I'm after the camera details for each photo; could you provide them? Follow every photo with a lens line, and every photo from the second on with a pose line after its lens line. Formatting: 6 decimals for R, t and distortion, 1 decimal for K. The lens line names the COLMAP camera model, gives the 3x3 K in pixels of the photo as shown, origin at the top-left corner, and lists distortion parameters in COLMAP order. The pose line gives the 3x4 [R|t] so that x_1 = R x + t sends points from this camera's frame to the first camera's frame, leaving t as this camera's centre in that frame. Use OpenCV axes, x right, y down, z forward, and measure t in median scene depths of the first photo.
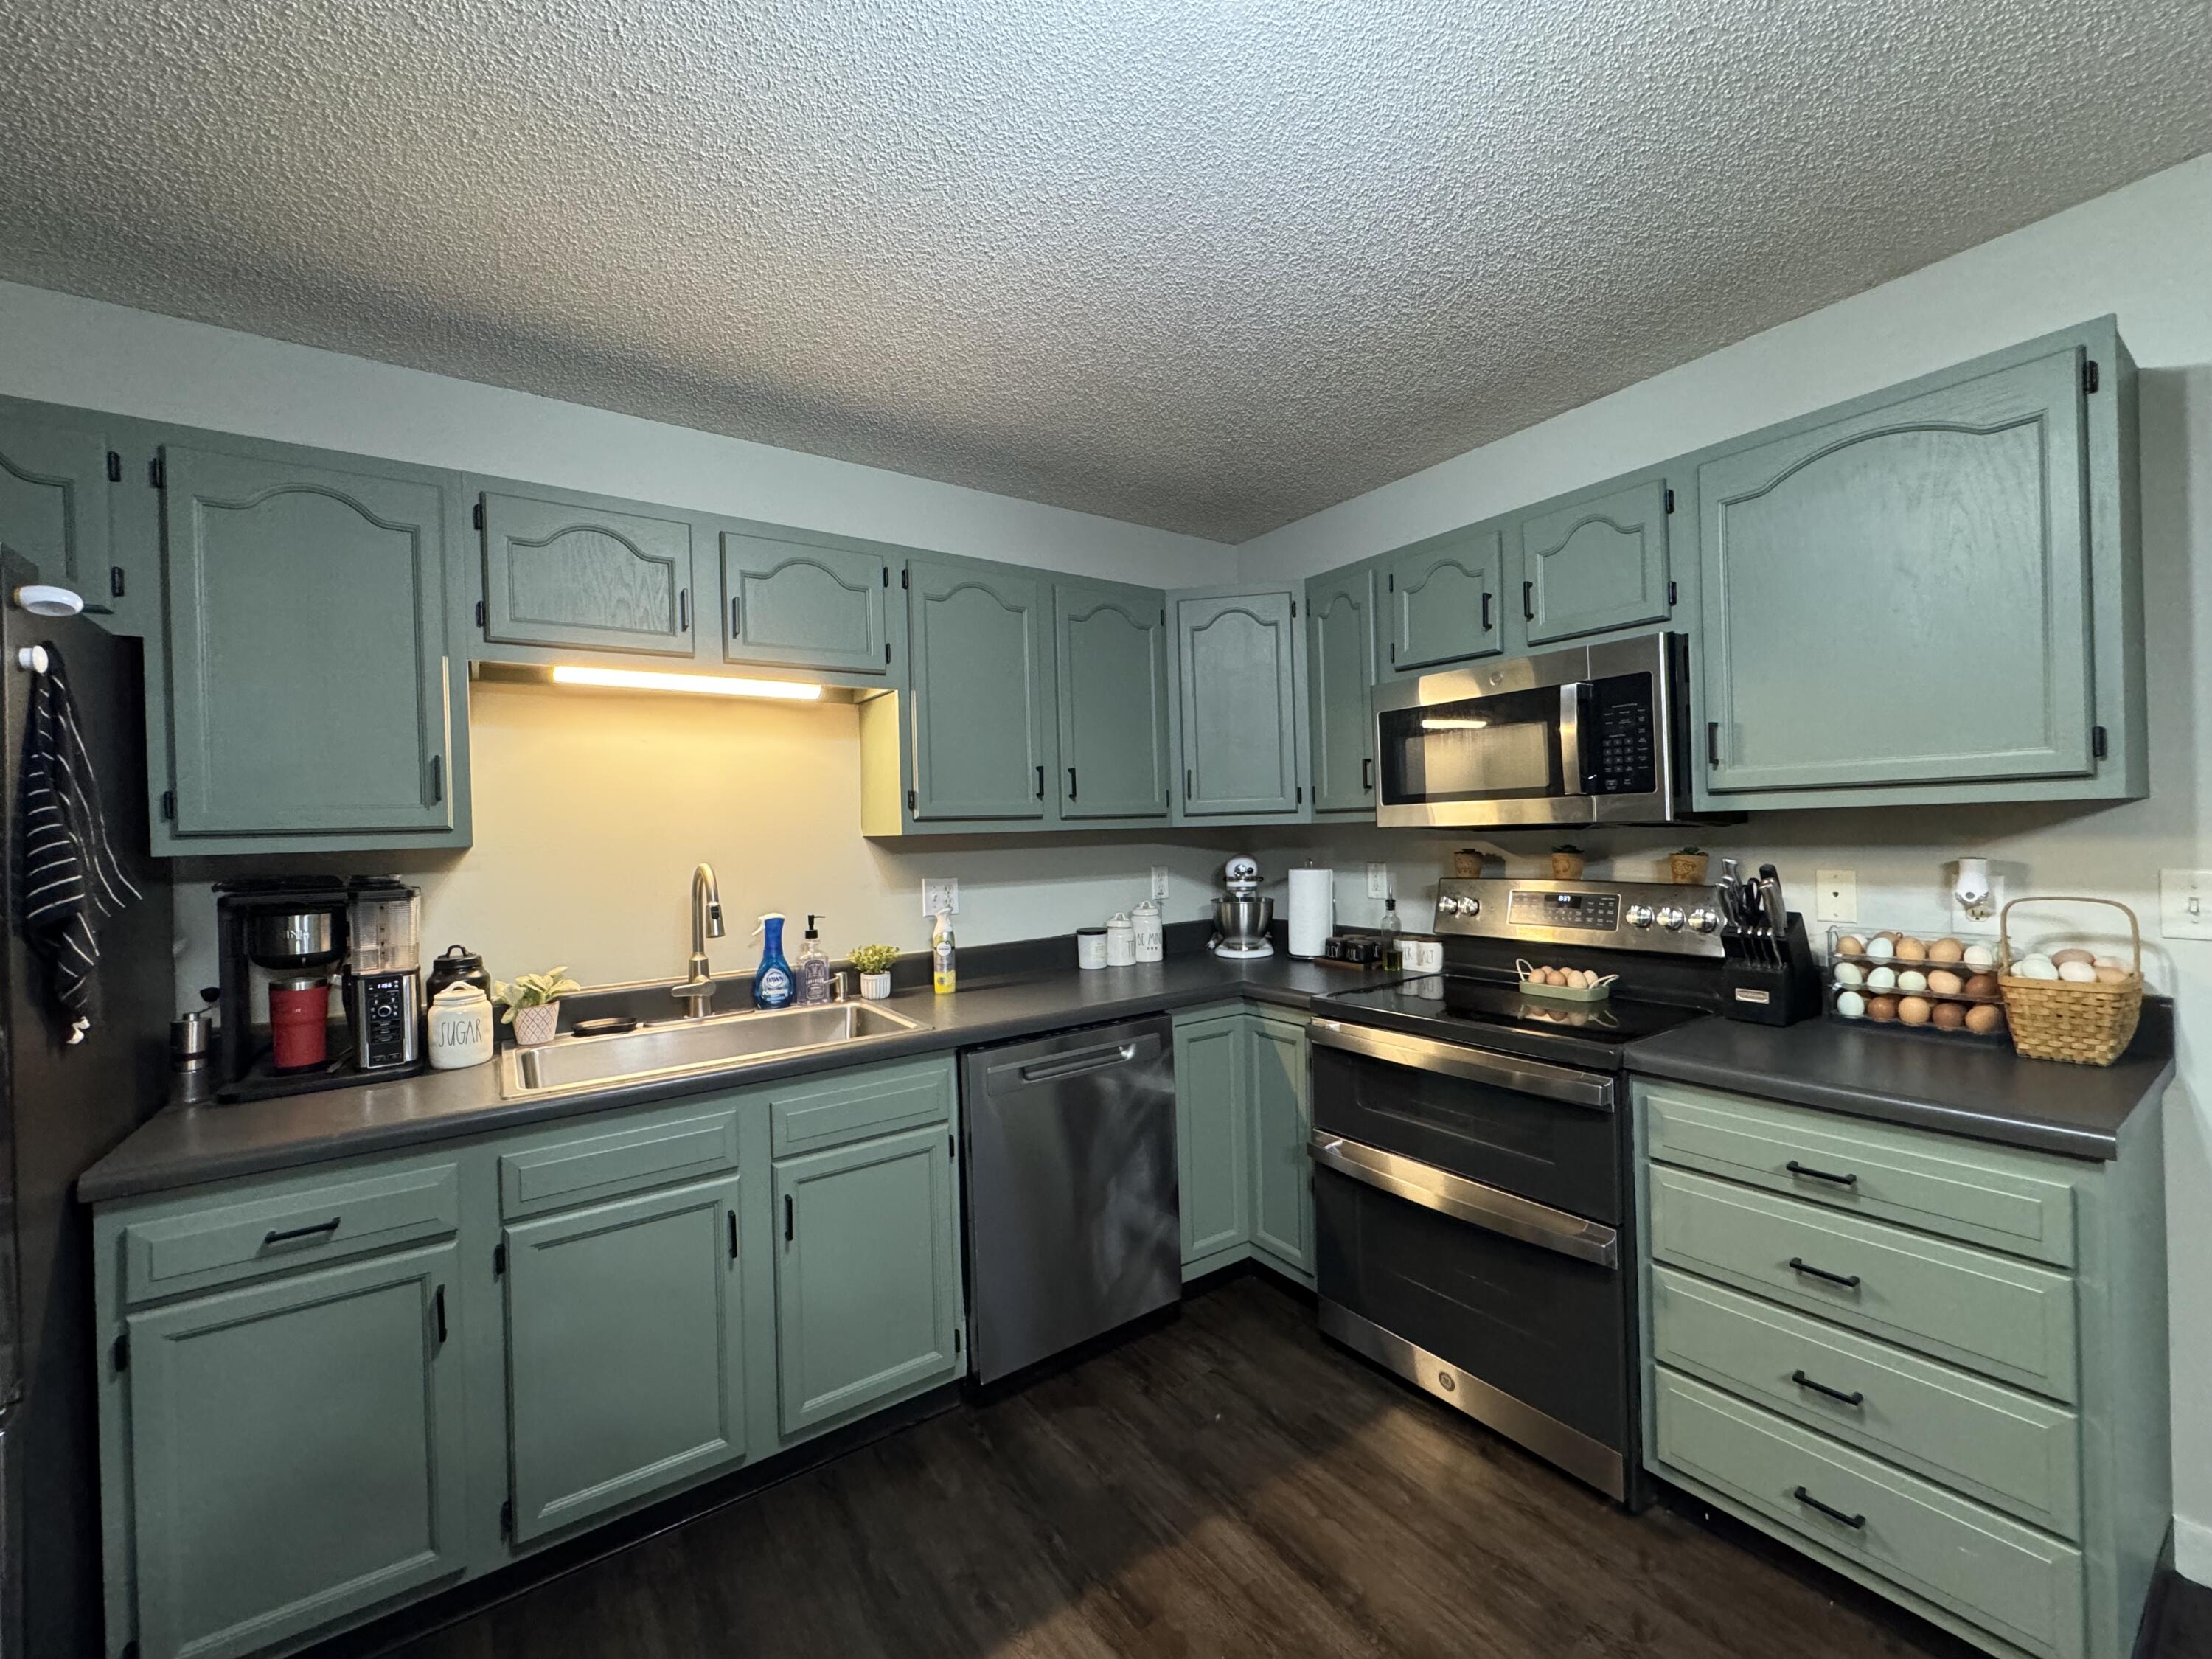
lens RADIAL K [[878.9, 0, 1106.0], [0, 878.9, 829.5], [0, 0, 1]] dist [-0.001680, -0.000199]
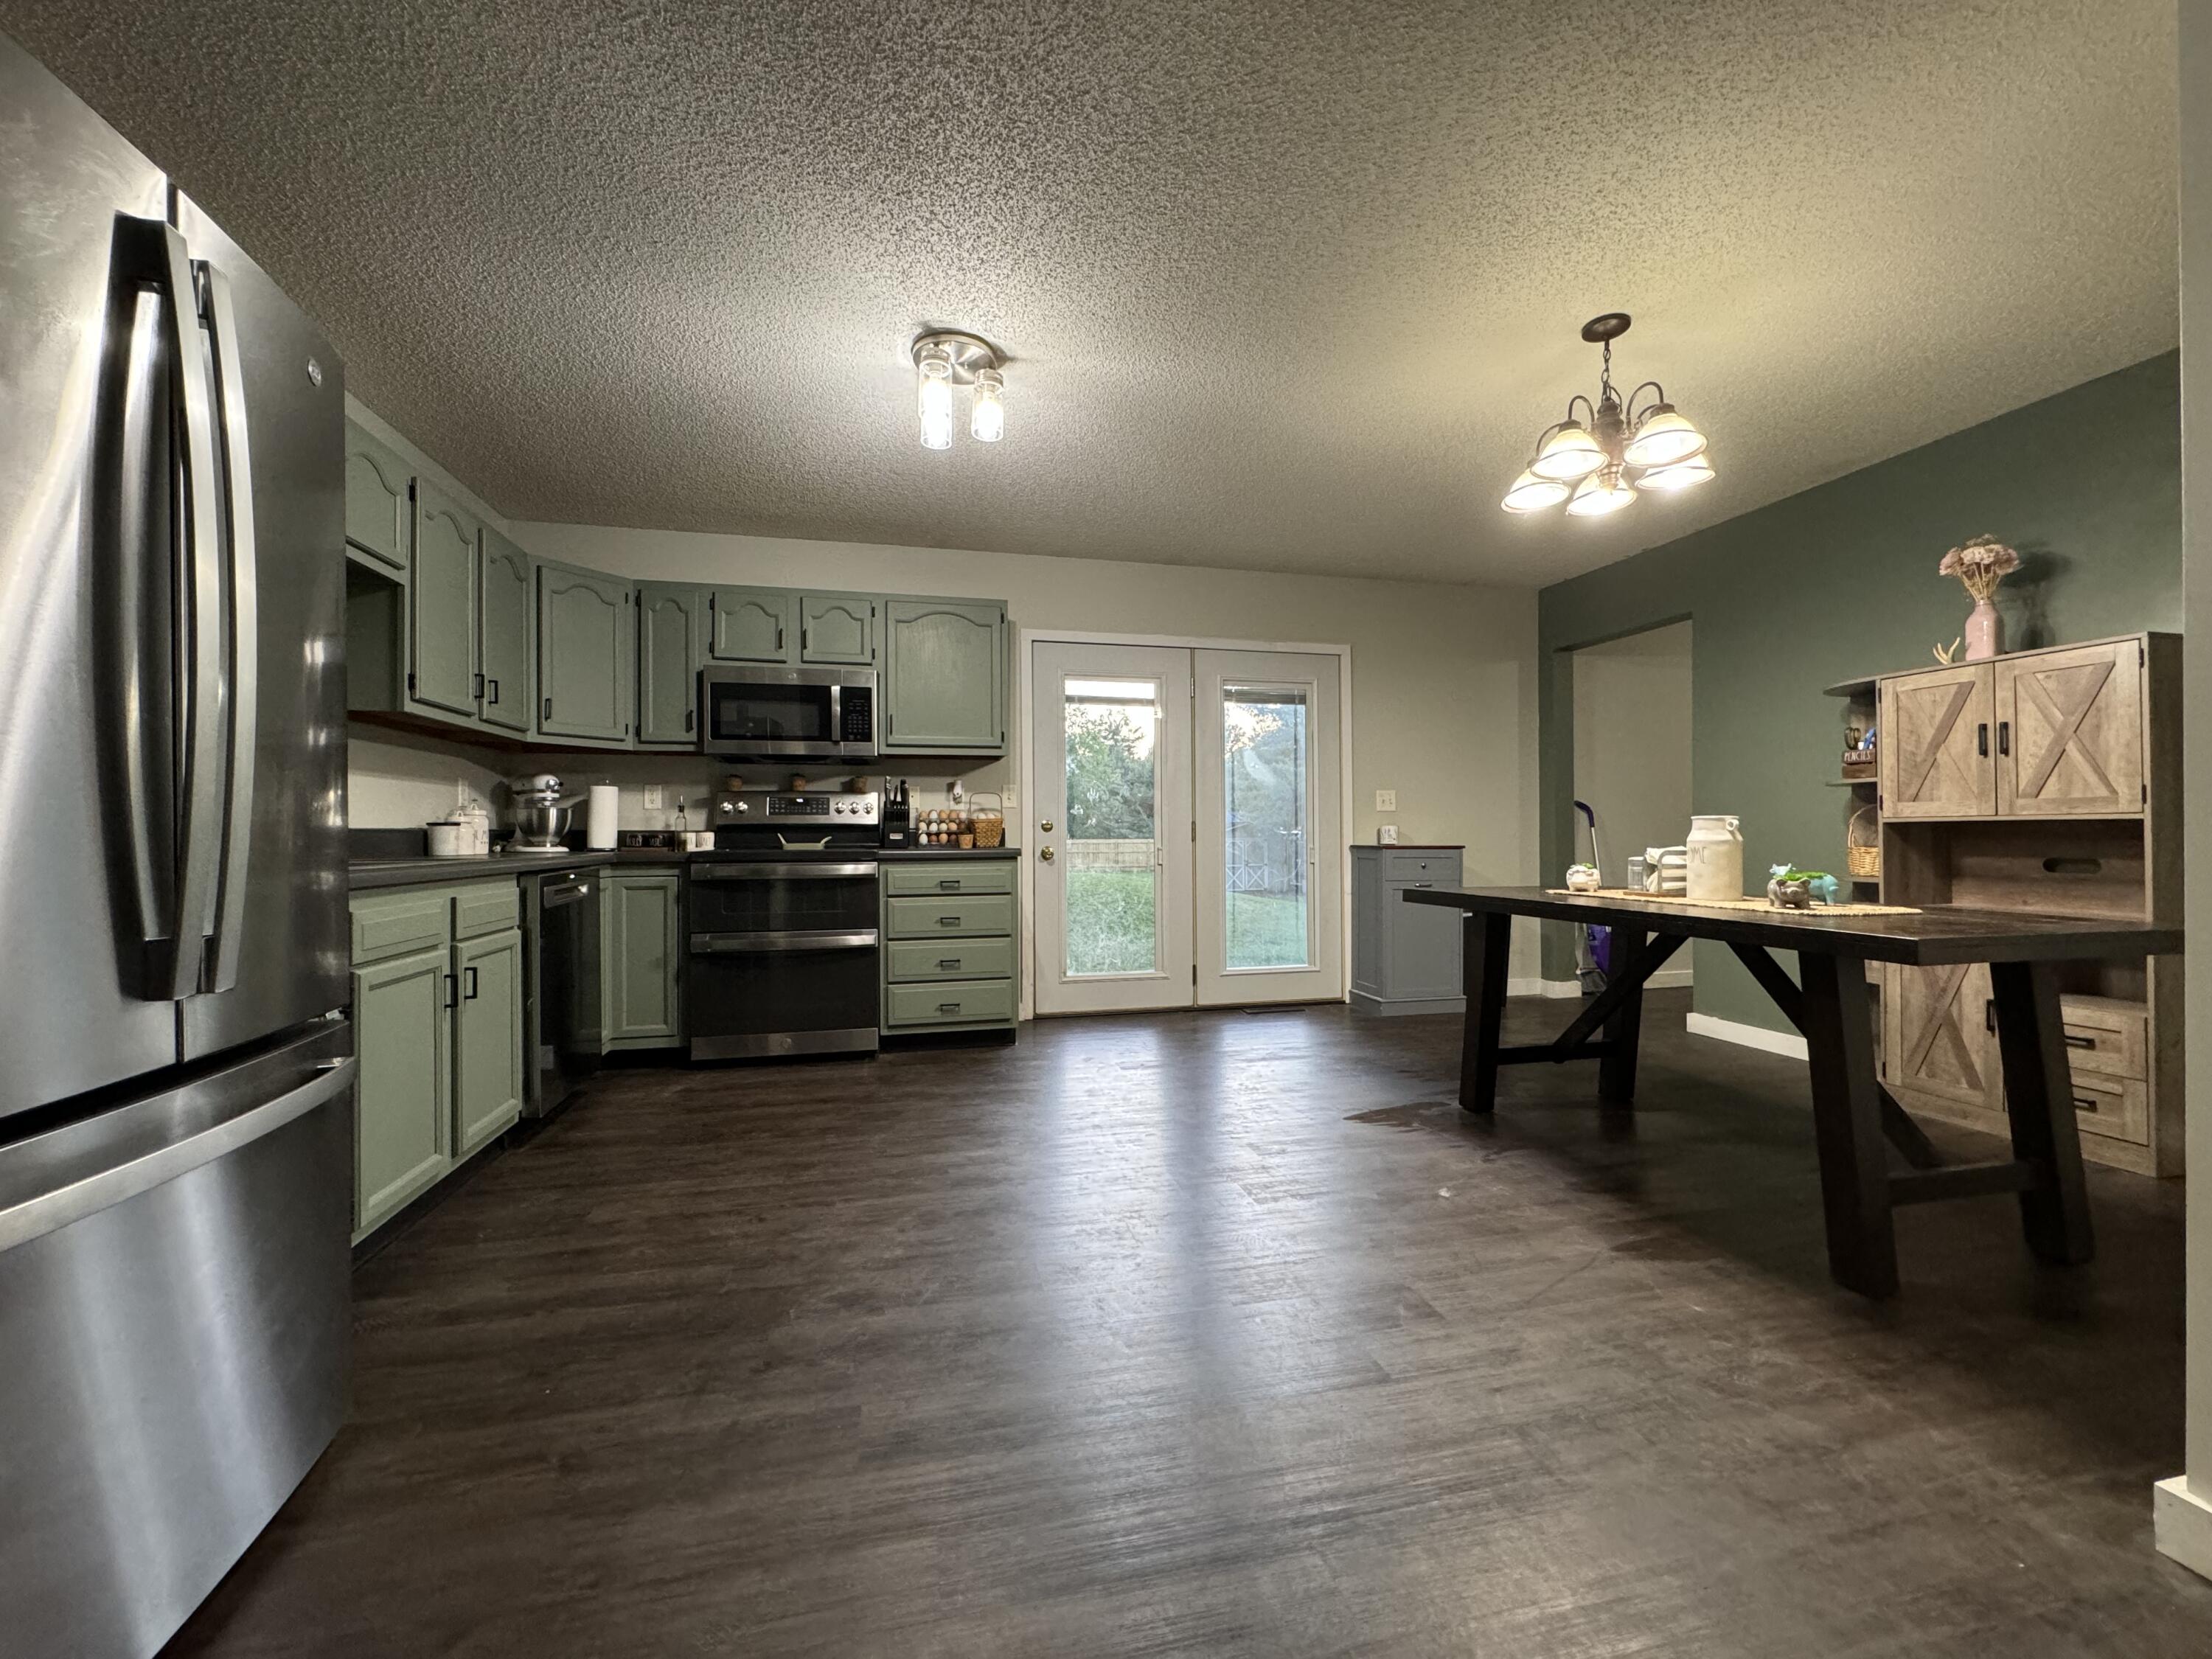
lens RADIAL K [[878.9, 0, 1106.0], [0, 878.9, 829.5], [0, 0, 1]] dist [-0.001680, -0.000199]
pose [[0.366062, 0.031720, 0.930050, -1.005624], [-0.006595, 0.999482, -0.031492, 0.201855], [-0.930567, 0.005394, 0.366081, -0.292618]]
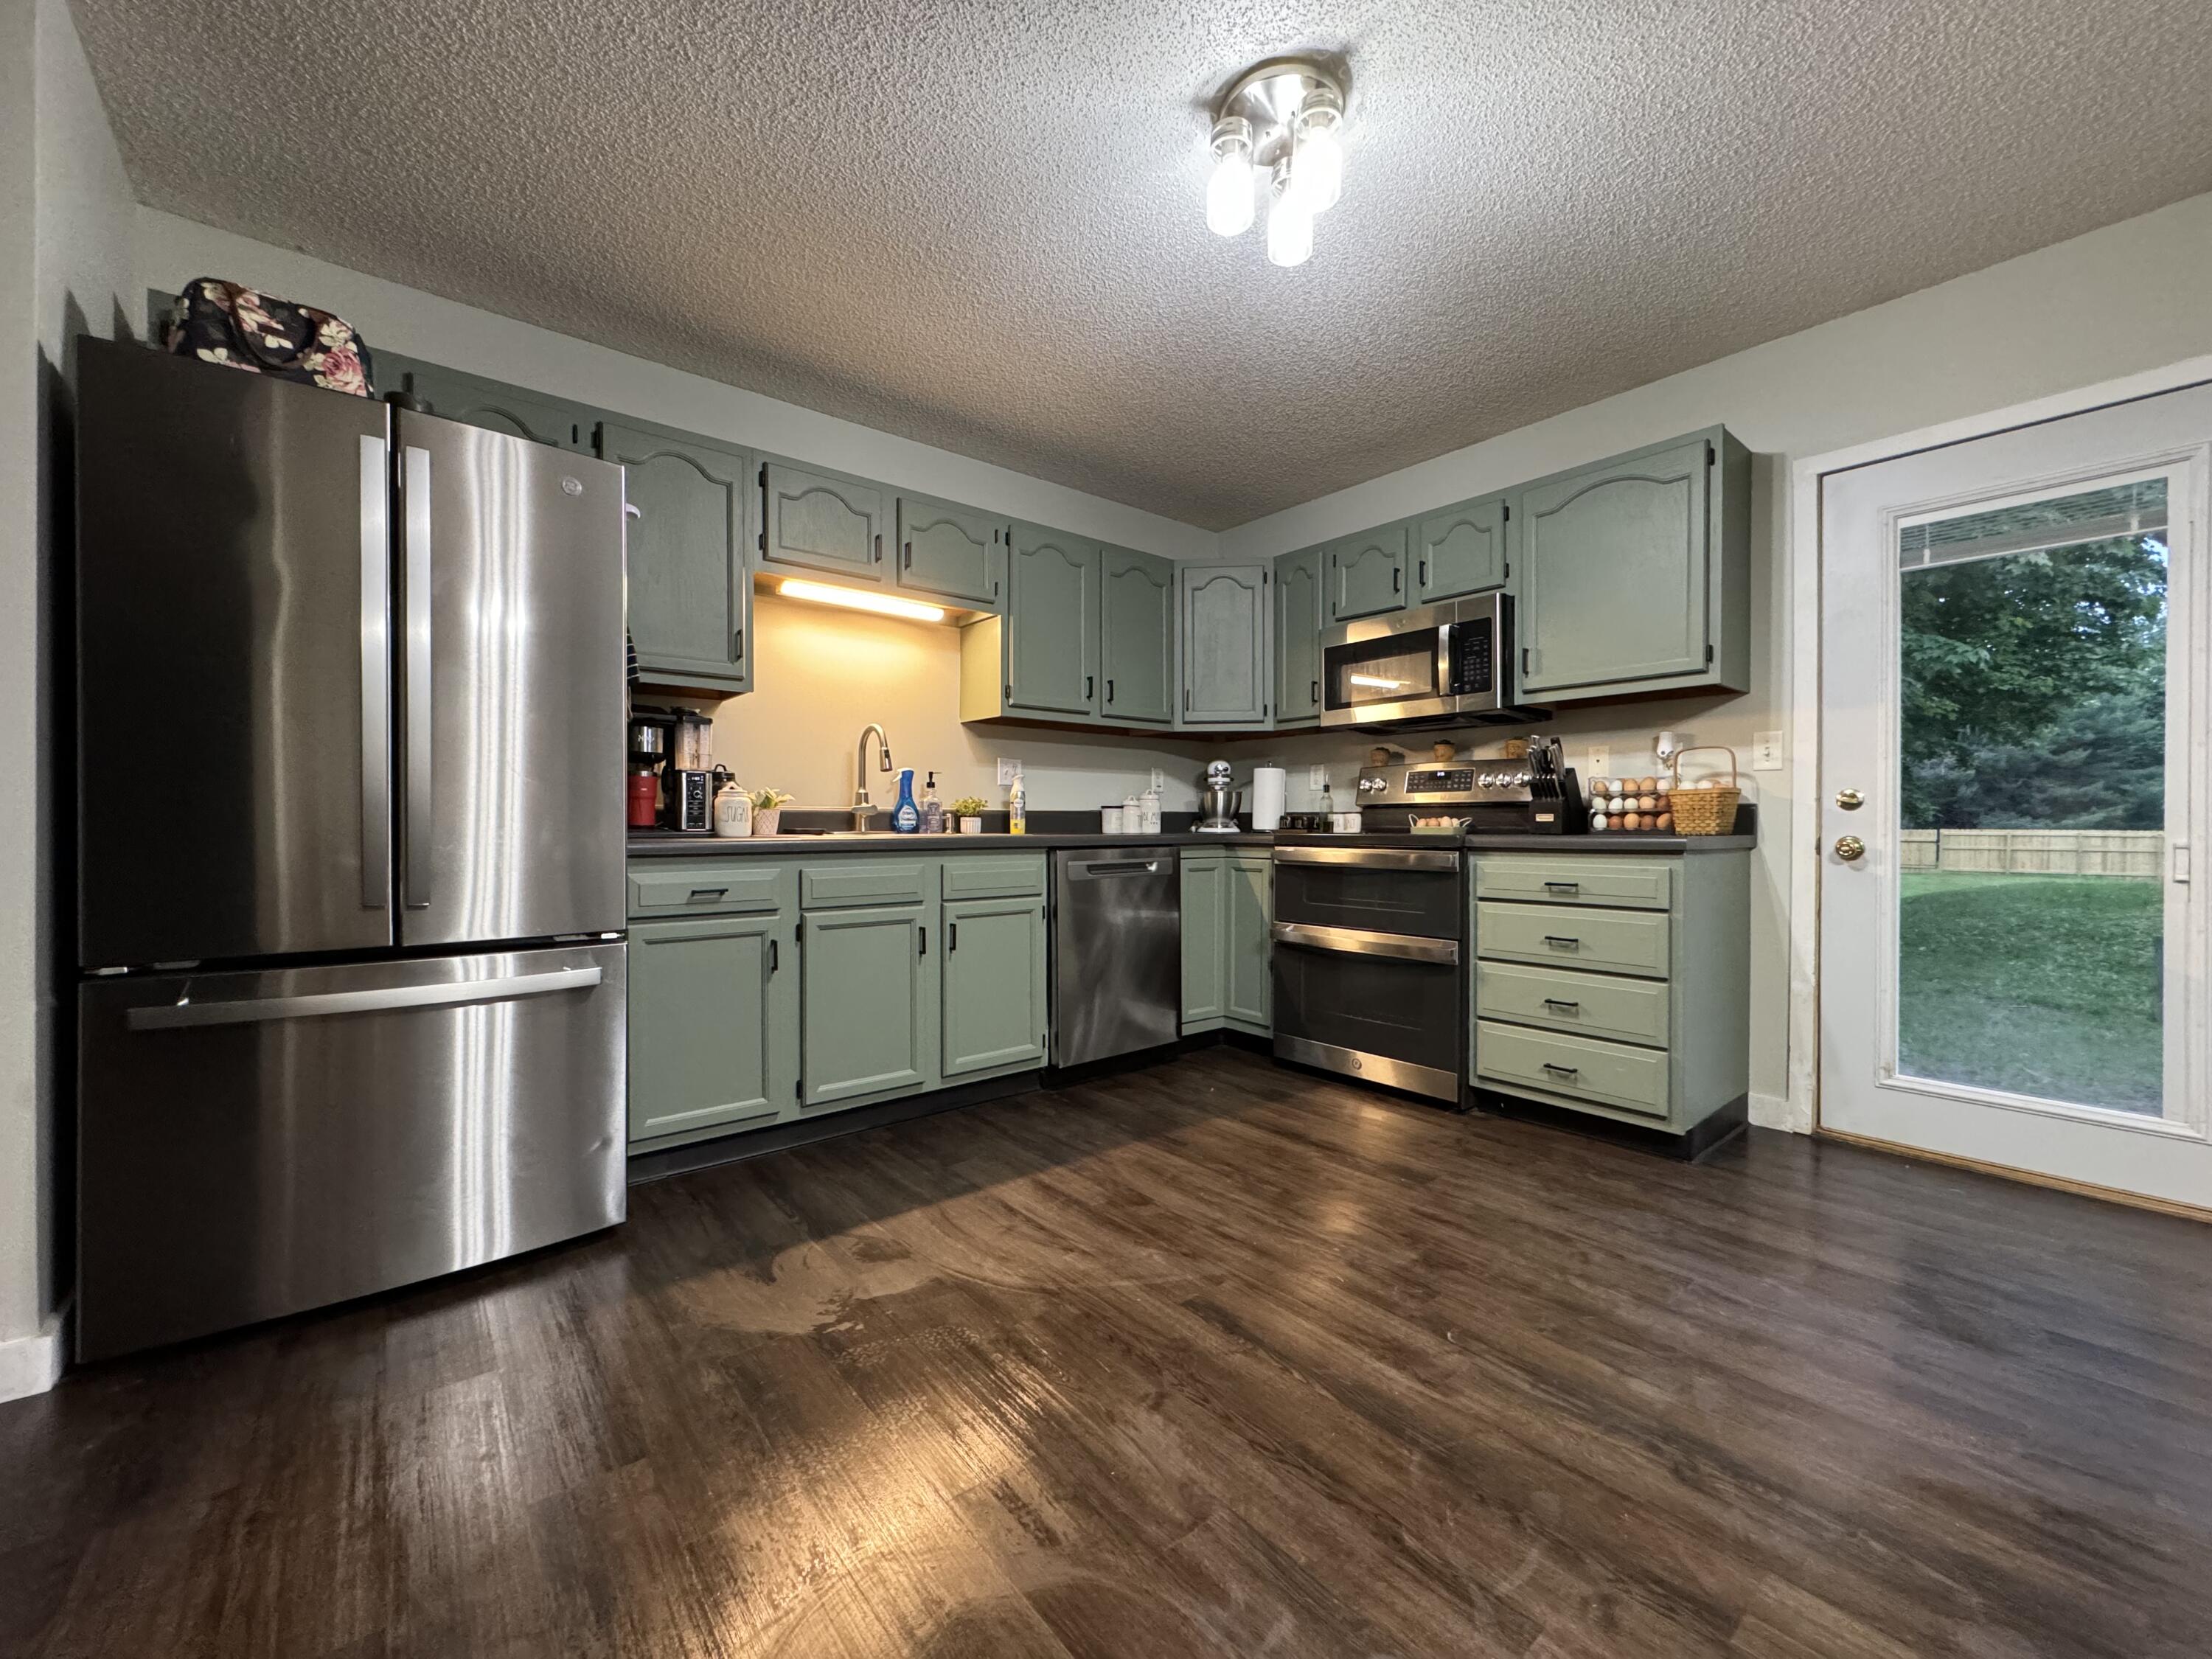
lens RADIAL K [[878.9, 0, 1106.0], [0, 878.9, 829.5], [0, 0, 1]] dist [-0.001680, -0.000199]
pose [[0.996201, 0.028075, 0.082430, -0.181253], [-0.028499, 0.999586, 0.003971, 0.192000], [-0.082285, -0.006306, 0.996589, -0.478118]]
